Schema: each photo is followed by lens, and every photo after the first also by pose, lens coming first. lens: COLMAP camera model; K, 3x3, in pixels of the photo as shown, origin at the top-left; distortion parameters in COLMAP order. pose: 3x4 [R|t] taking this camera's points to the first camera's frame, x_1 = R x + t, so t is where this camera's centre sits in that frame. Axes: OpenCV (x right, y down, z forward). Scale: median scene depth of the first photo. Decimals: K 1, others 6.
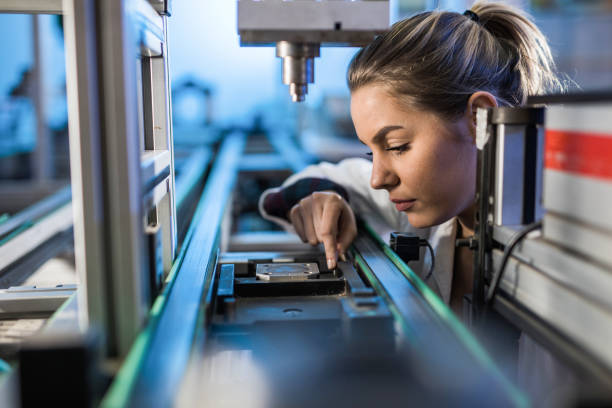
lens RADIAL K [[849.0, 0, 306.0], [0, 849.0, 204.0], [0, 0, 1]] dist [-0.021764, -0.016708]
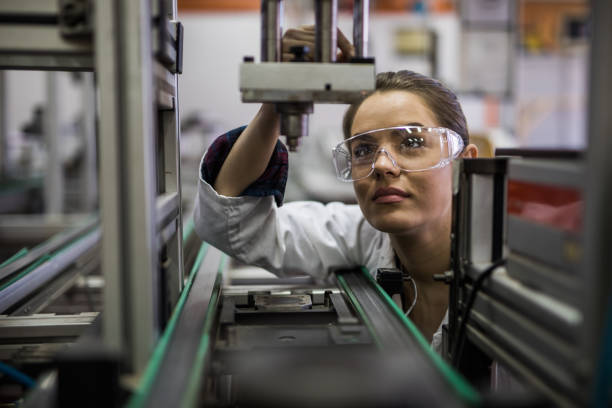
lens RADIAL K [[849.0, 0, 306.0], [0, 849.0, 204.0], [0, 0, 1]] dist [-0.021764, -0.016708]
pose [[0.999950, 0.008230, -0.005666, 0.014800], [-0.008453, 0.999147, -0.040411, -0.005337], [0.005328, 0.040457, 0.999167, -0.128596]]
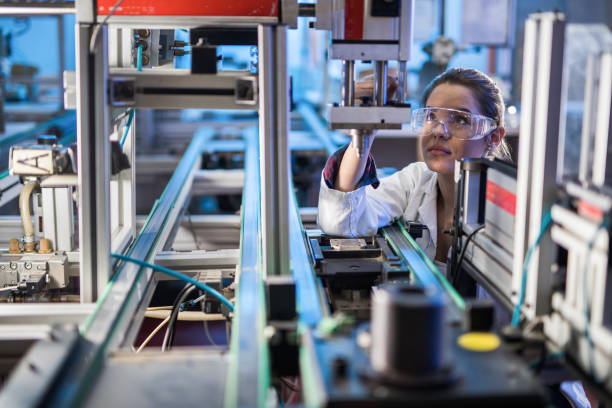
lens RADIAL K [[849.0, 0, 306.0], [0, 849.0, 204.0], [0, 0, 1]] dist [-0.021764, -0.016708]
pose [[0.999924, 0.012090, -0.002304, -0.121309], [-0.011900, 0.997493, 0.069752, -0.144168], [0.003142, -0.069719, 0.997562, -0.873034]]
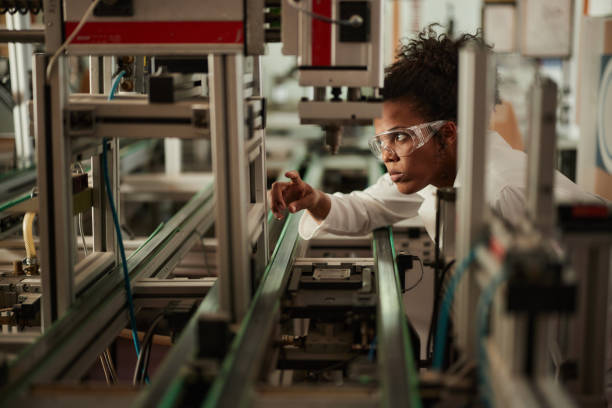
lens RADIAL K [[849.0, 0, 306.0], [0, 849.0, 204.0], [0, 0, 1]] dist [-0.021764, -0.016708]
pose [[0.991712, 0.022581, -0.126484, 0.160892], [-0.015253, 0.998165, 0.058604, -0.185104], [0.127575, -0.056189, 0.990236, -0.800585]]
